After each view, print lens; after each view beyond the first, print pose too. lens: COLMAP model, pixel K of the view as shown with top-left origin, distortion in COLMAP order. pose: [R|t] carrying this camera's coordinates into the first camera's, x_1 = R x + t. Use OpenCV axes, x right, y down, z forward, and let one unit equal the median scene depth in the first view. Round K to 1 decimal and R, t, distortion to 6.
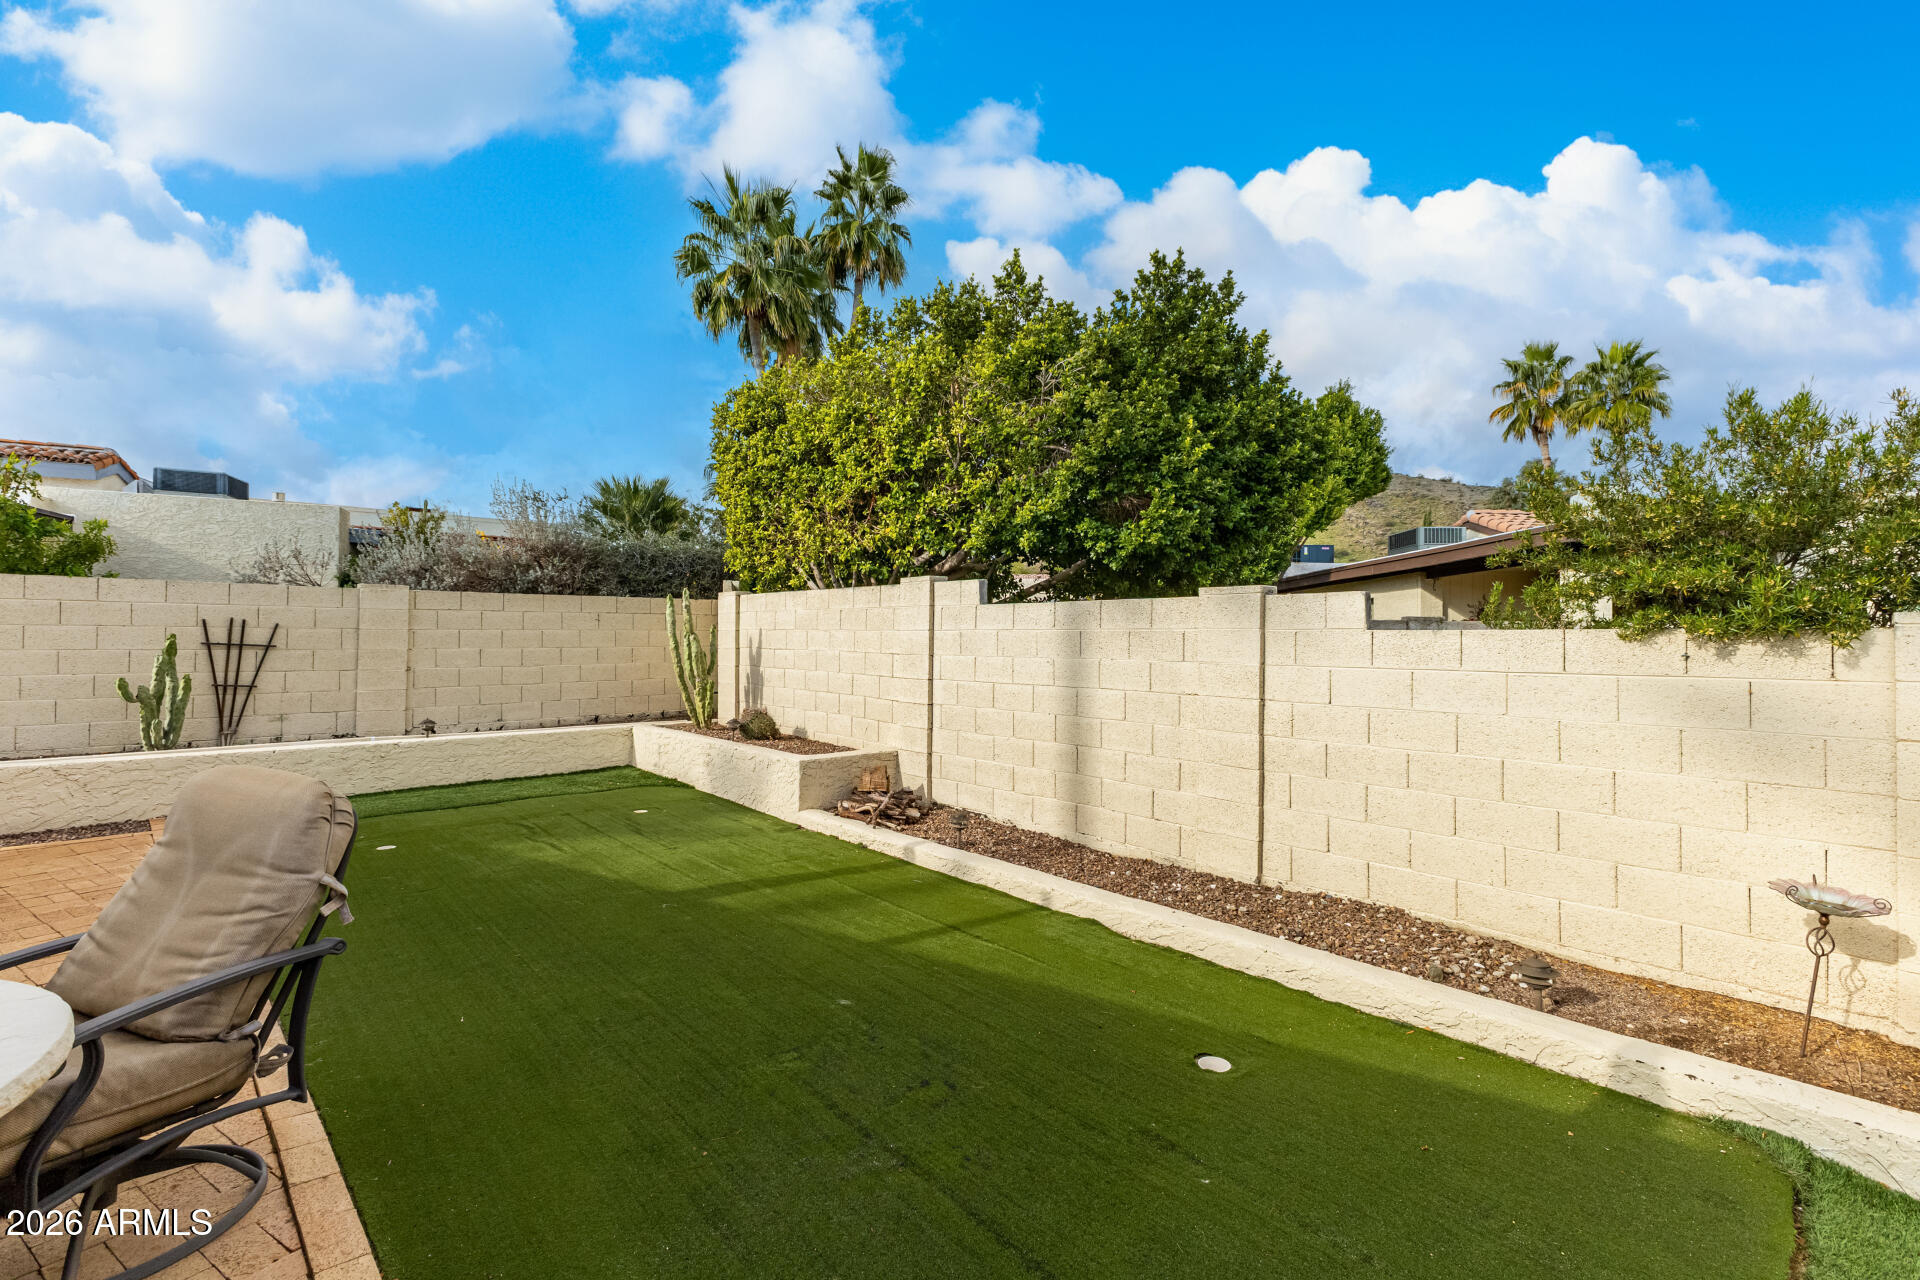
lens RADIAL K [[826.7, 0, 974.2], [0, 826.7, 632.5], [0, 0, 1]] dist [0.009456, 0.000141]
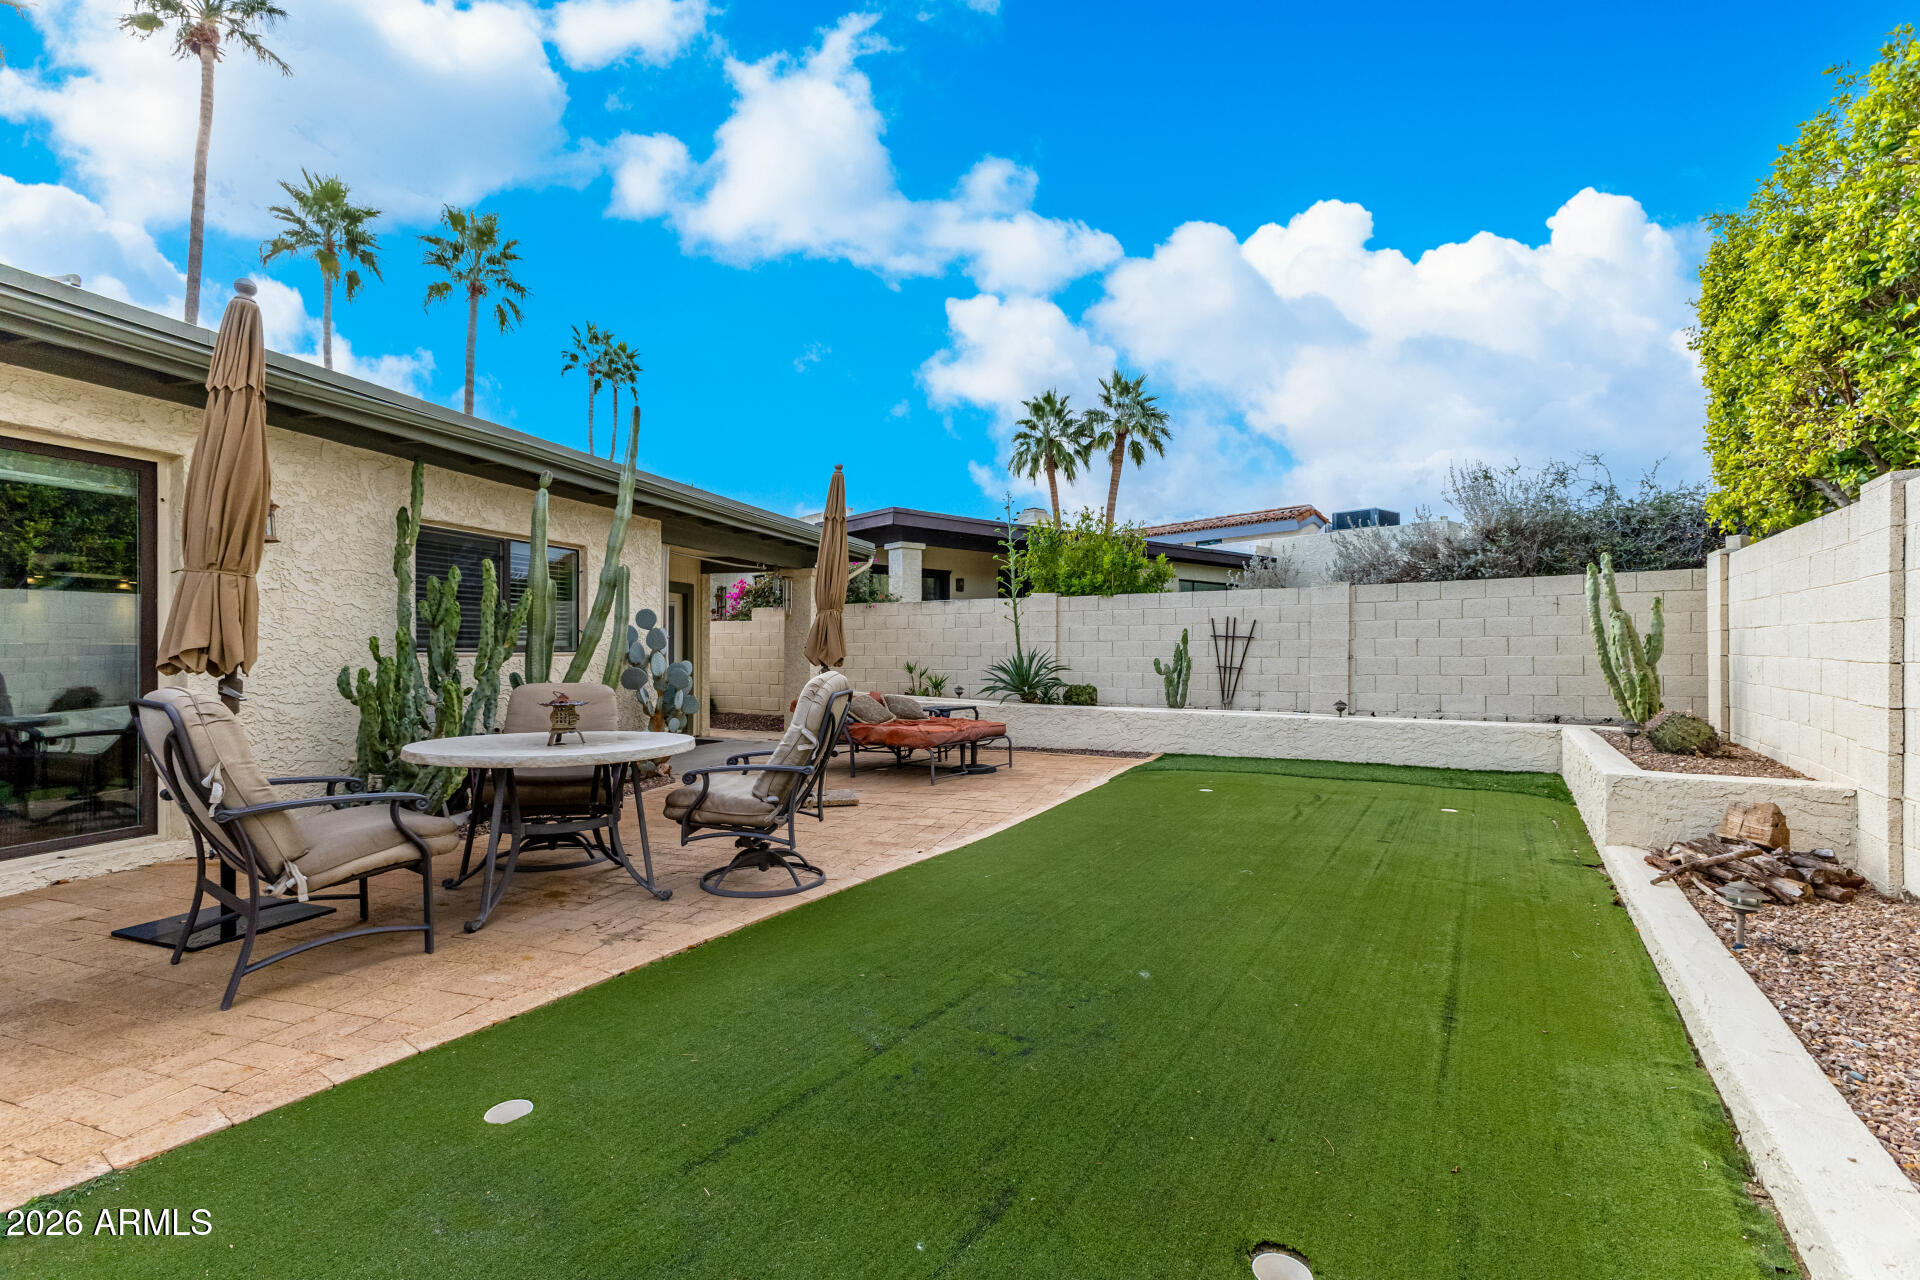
lens RADIAL K [[829.6, 0, 962.6], [0, 829.6, 643.5], [0, 0, 1]] dist [0.013336, -0.000327]
pose [[0.264754, -0.017179, -0.964163, 0.270995], [0.014652, 0.999798, -0.013790, 0.036222], [0.964205, -0.010476, 0.264952, 0.225944]]
